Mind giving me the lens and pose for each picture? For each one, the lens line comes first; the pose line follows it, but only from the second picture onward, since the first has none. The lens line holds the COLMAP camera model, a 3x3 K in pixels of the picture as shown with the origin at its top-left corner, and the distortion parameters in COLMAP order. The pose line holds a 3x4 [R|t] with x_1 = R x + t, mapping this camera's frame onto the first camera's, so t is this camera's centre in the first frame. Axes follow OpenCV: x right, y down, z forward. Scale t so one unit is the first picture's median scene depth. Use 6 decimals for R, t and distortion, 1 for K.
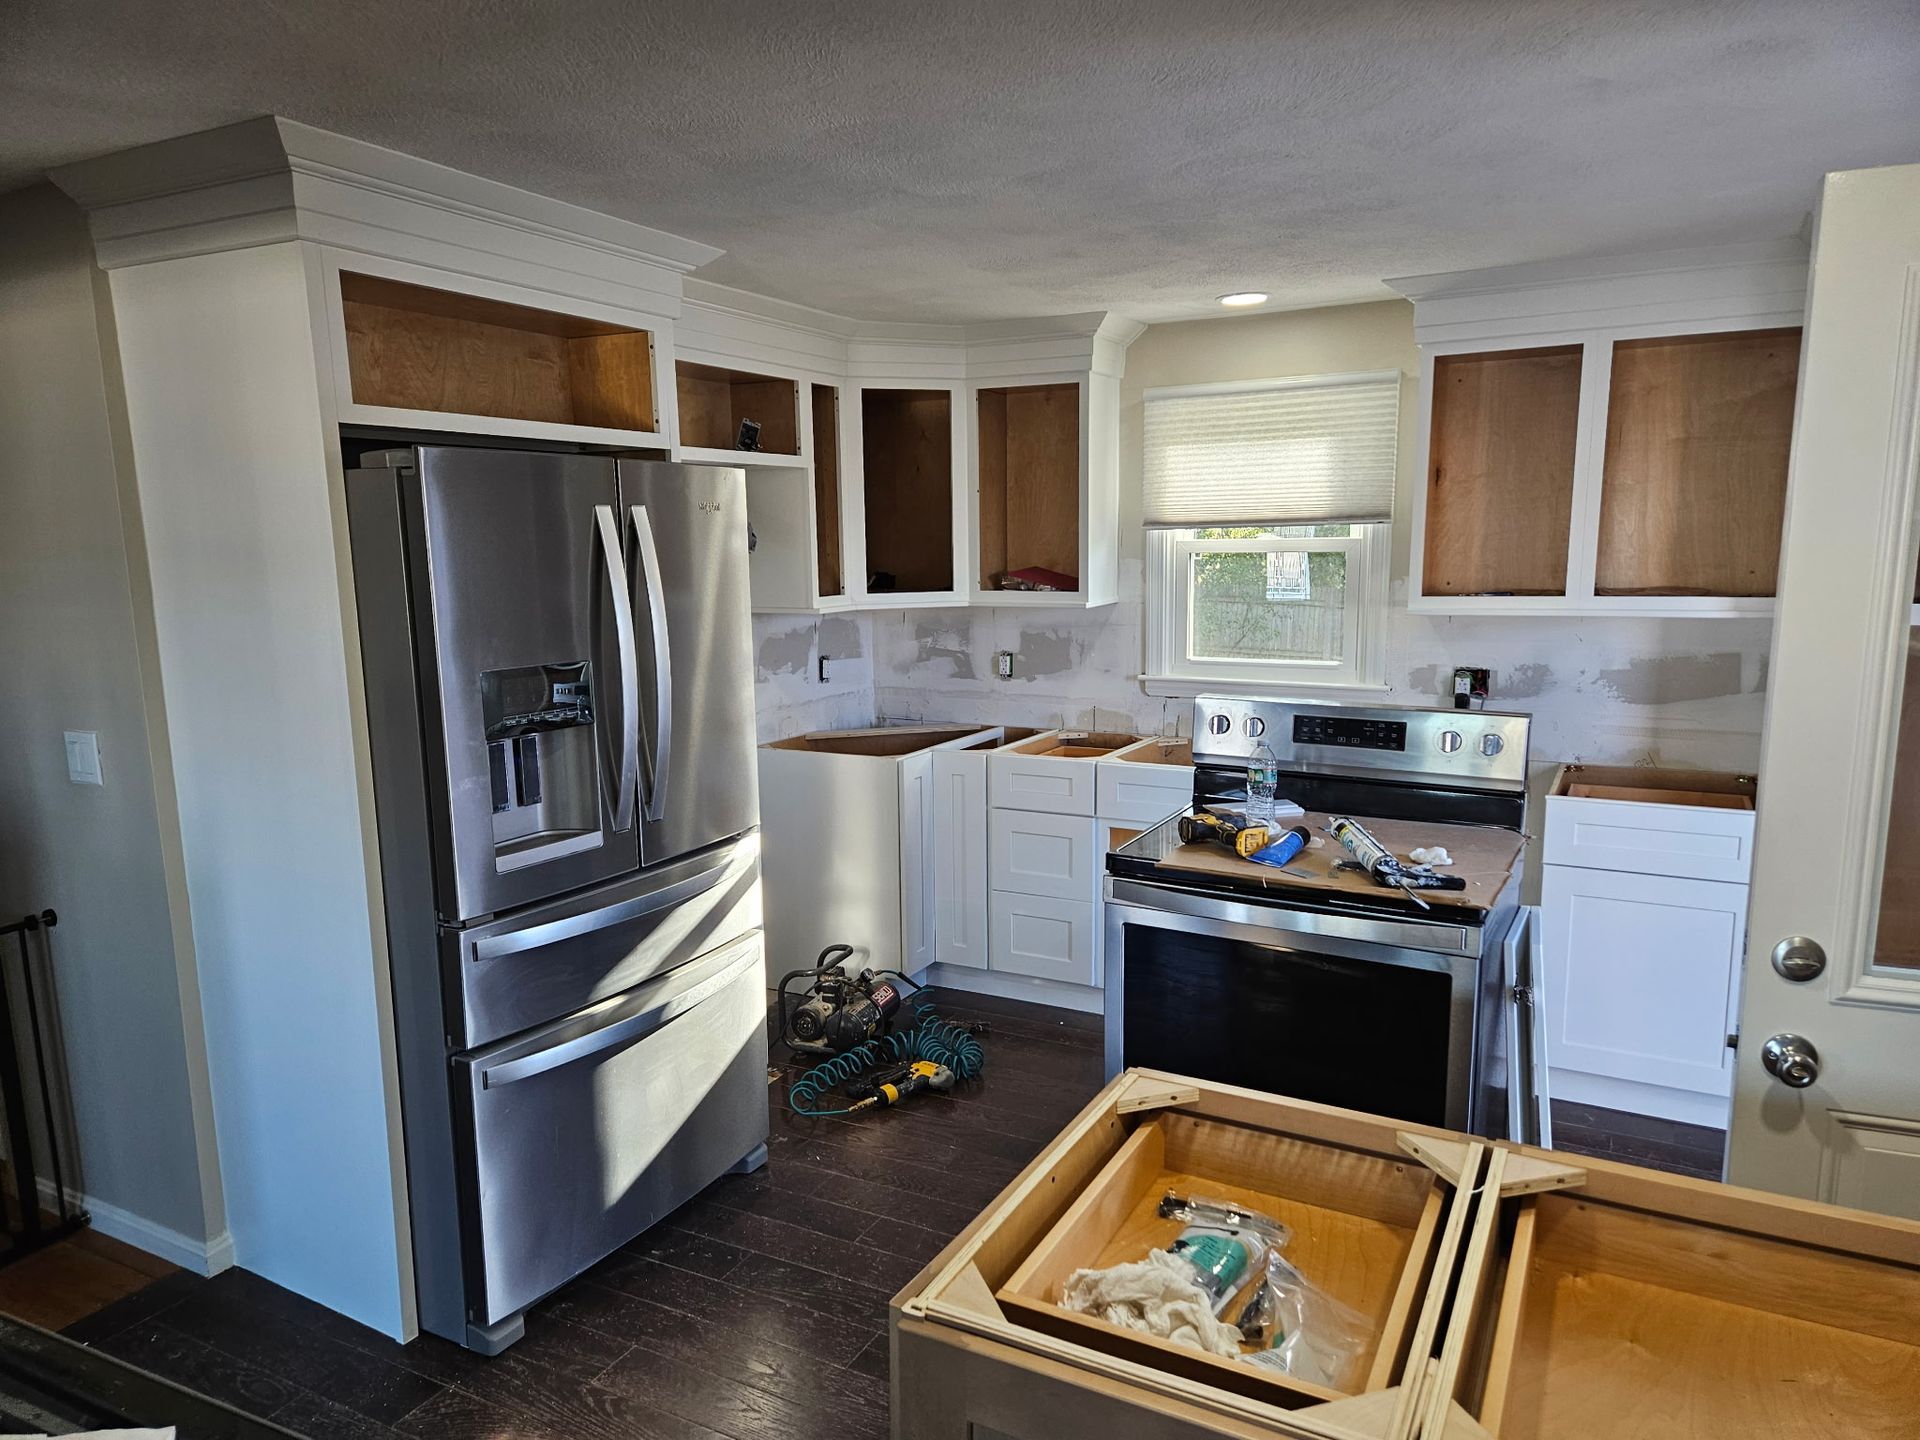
lens RADIAL K [[1276.8, 0, 953.0], [0, 1276.8, 752.1], [0, 0, 1]] dist [0.034132, -0.001121]
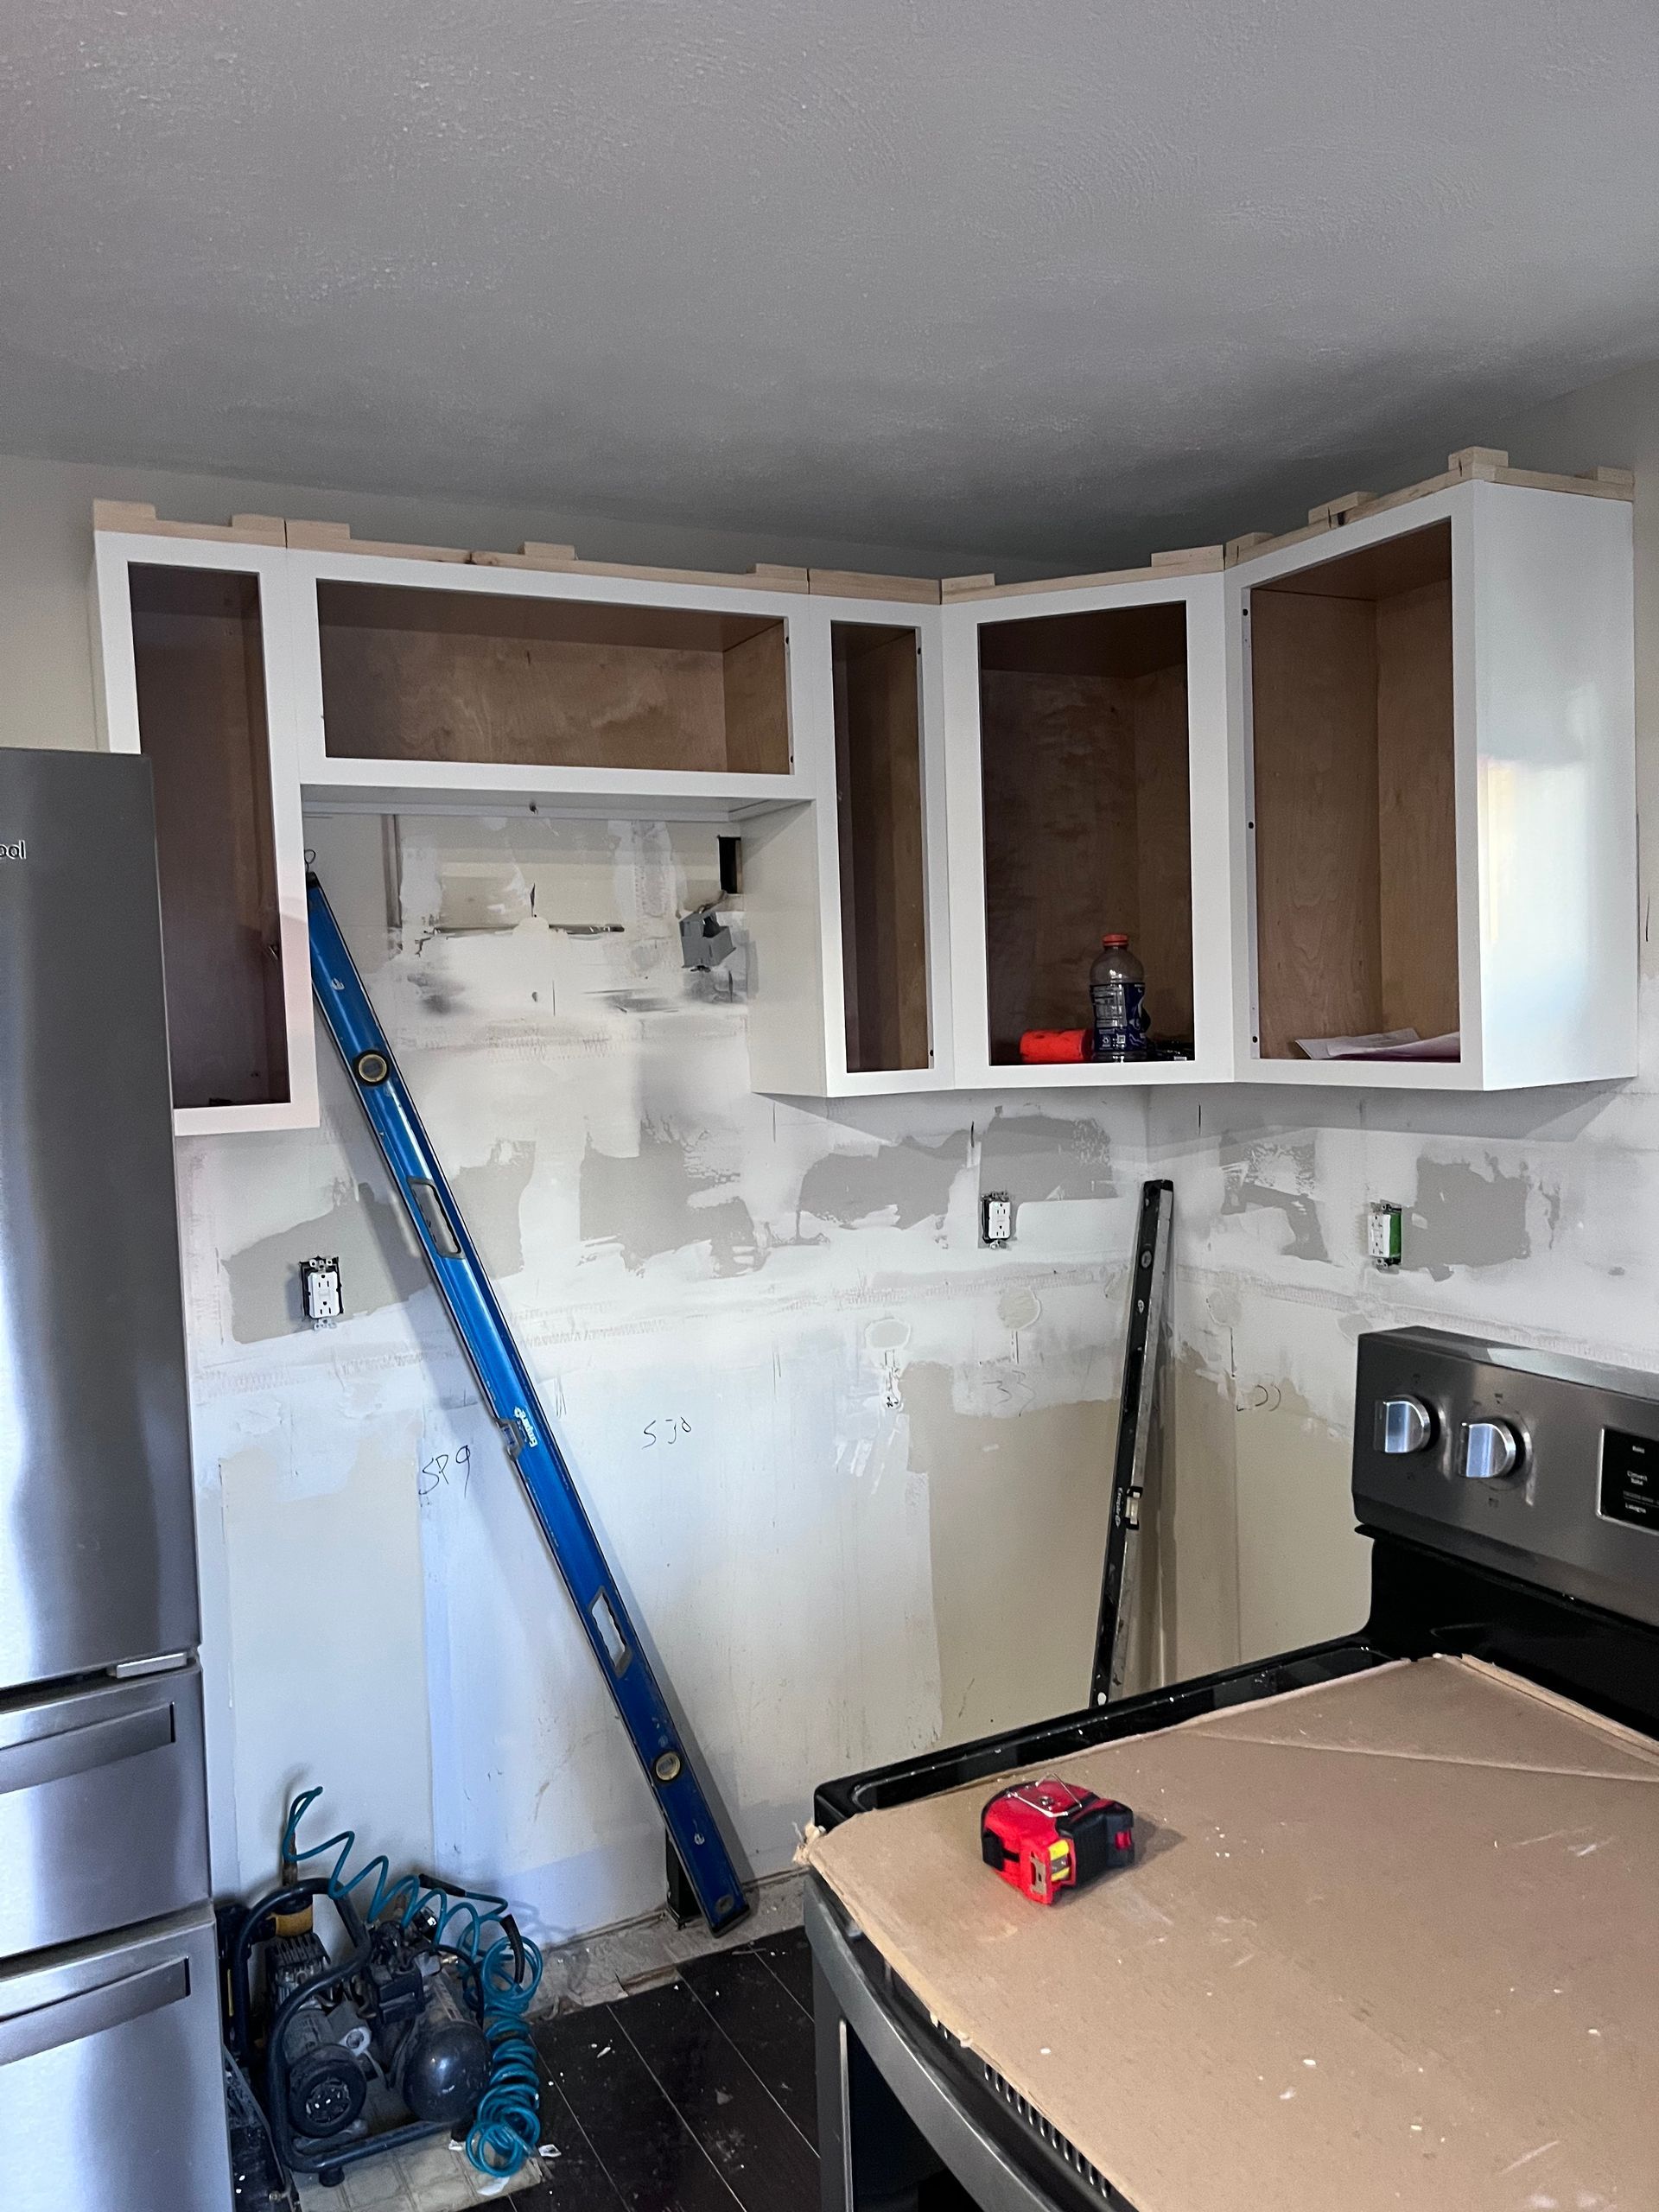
lens RADIAL K [[1687.1, 0, 829.5], [0, 1687.1, 1106.0], [0, 0, 1]] dist [0.093797, -0.114962]
pose [[0.822788, 0.018135, -0.568059, 0.210582], [-0.072942, 0.994594, -0.073900, -0.056425], [0.563648, 0.102240, 0.819663, 0.439472]]
